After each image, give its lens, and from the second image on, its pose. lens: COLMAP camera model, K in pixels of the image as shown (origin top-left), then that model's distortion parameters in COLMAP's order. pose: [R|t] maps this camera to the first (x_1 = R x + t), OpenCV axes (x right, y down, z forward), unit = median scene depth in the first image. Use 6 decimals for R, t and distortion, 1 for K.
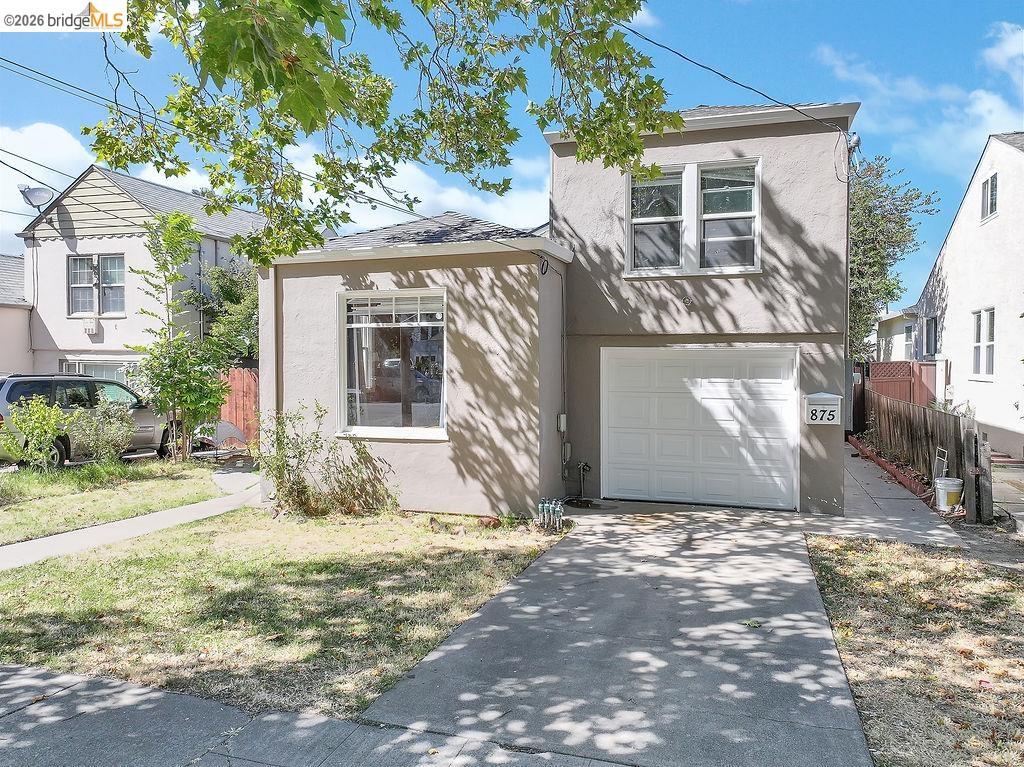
lens RADIAL K [[700.2, 0, 510.5], [0, 700.2, 381.9], [0, 0, 1]] dist [-0.000567, 0.003205]
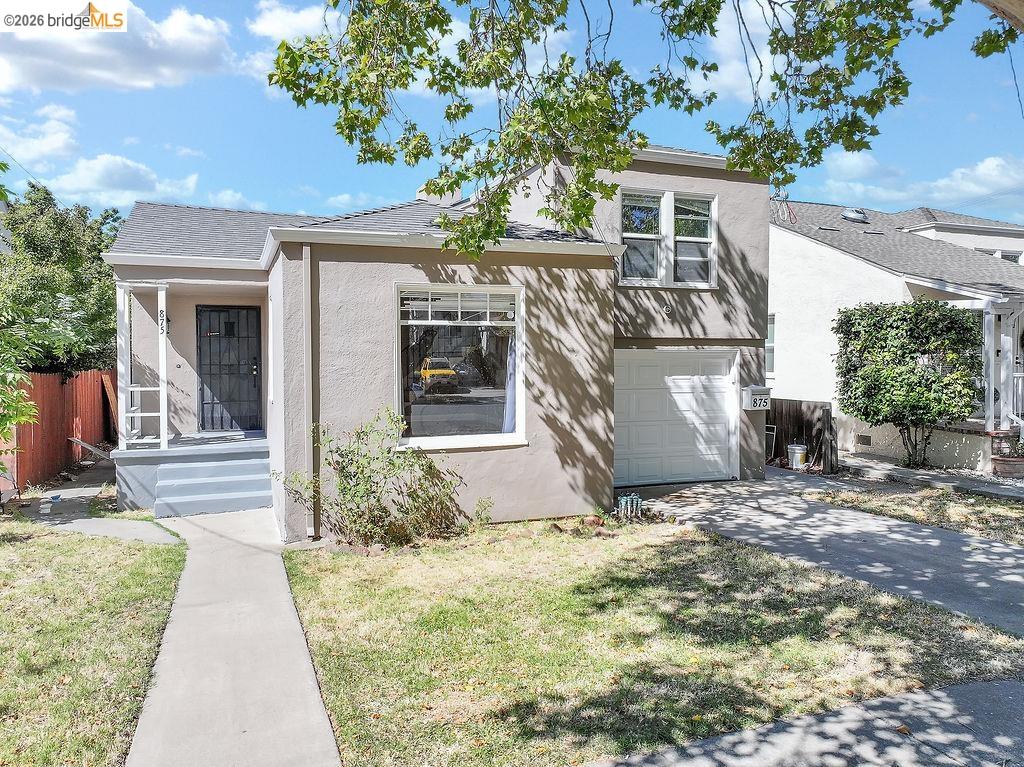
lens RADIAL K [[700.2, 0, 510.5], [0, 700.2, 380.6], [0, 0, 1]] dist [-0.000567, 0.003205]
pose [[0.796992, -0.021158, 0.603620, -0.668349], [0.022775, 0.999728, 0.004971, -0.009689], [-0.603561, 0.009786, 0.797257, 0.237011]]
